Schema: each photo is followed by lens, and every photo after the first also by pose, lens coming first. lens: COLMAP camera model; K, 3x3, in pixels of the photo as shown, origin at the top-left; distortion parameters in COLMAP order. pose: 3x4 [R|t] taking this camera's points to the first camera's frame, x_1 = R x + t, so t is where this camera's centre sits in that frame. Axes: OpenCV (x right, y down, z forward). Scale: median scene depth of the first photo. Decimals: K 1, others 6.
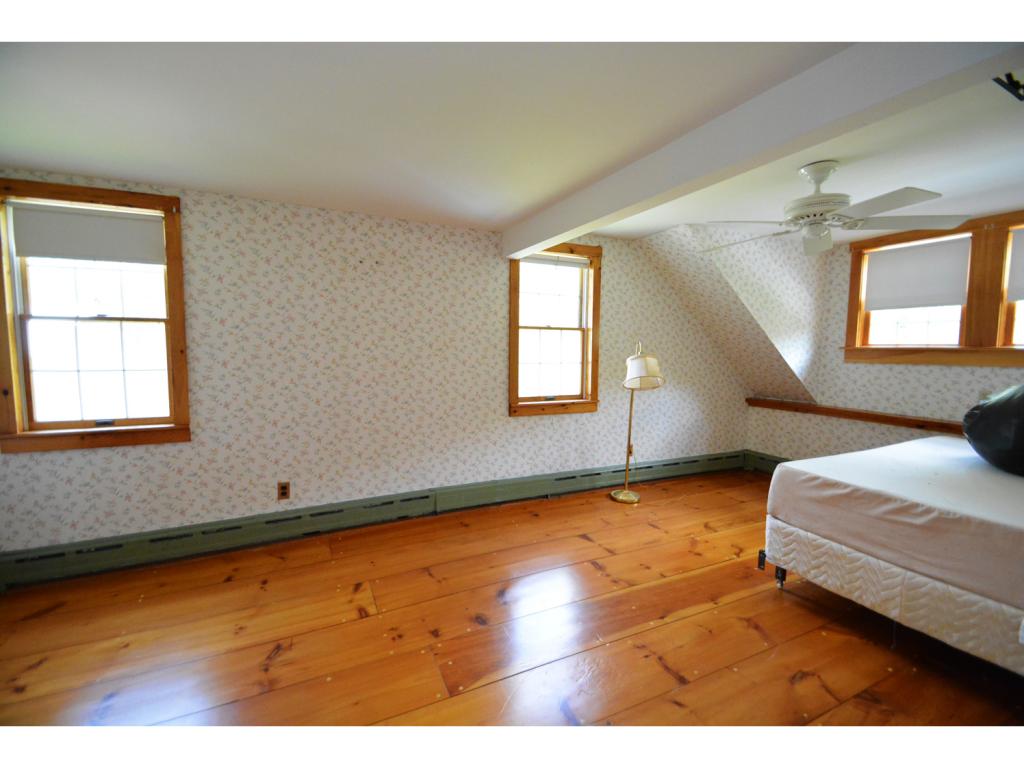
lens RADIAL K [[447.6, 0, 506.0], [0, 447.6, 387.8], [0, 0, 1]] dist [0.001721, -0.007959]
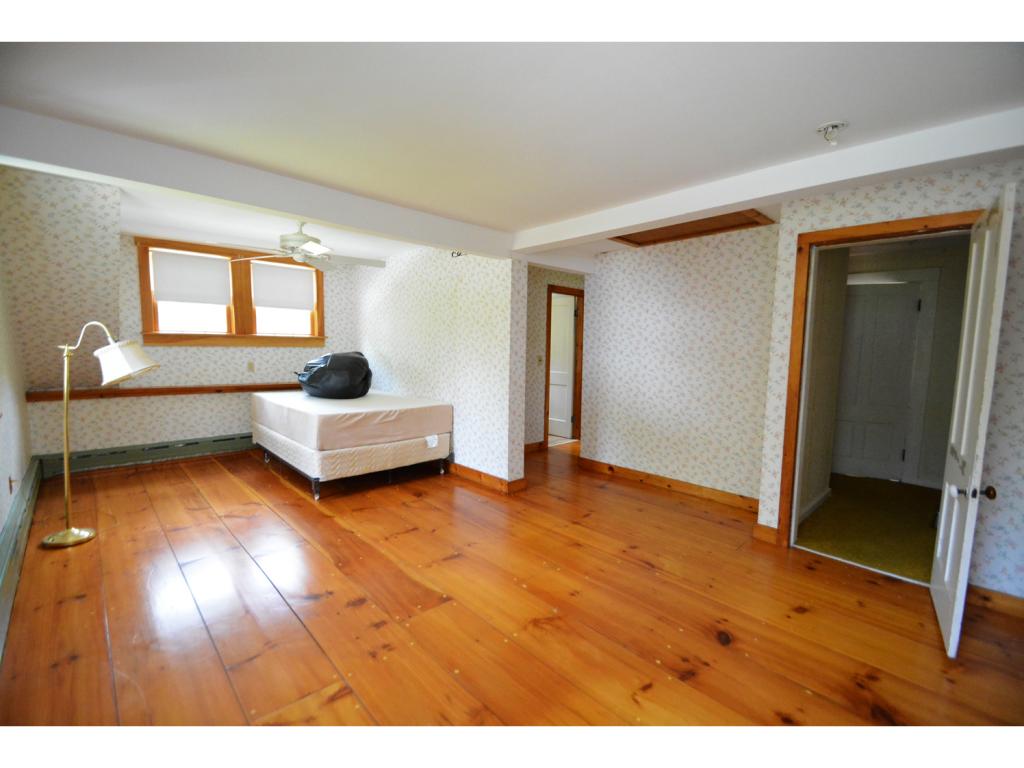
lens RADIAL K [[447.6, 0, 508.7], [0, 447.6, 383.9], [0, 0, 1]] dist [0.001721, -0.007959]
pose [[-0.317735, -0.100157, 0.942875, -0.698340], [0.060559, 0.990232, 0.125595, -0.057747], [-0.946244, 0.097005, -0.308565, 0.600253]]
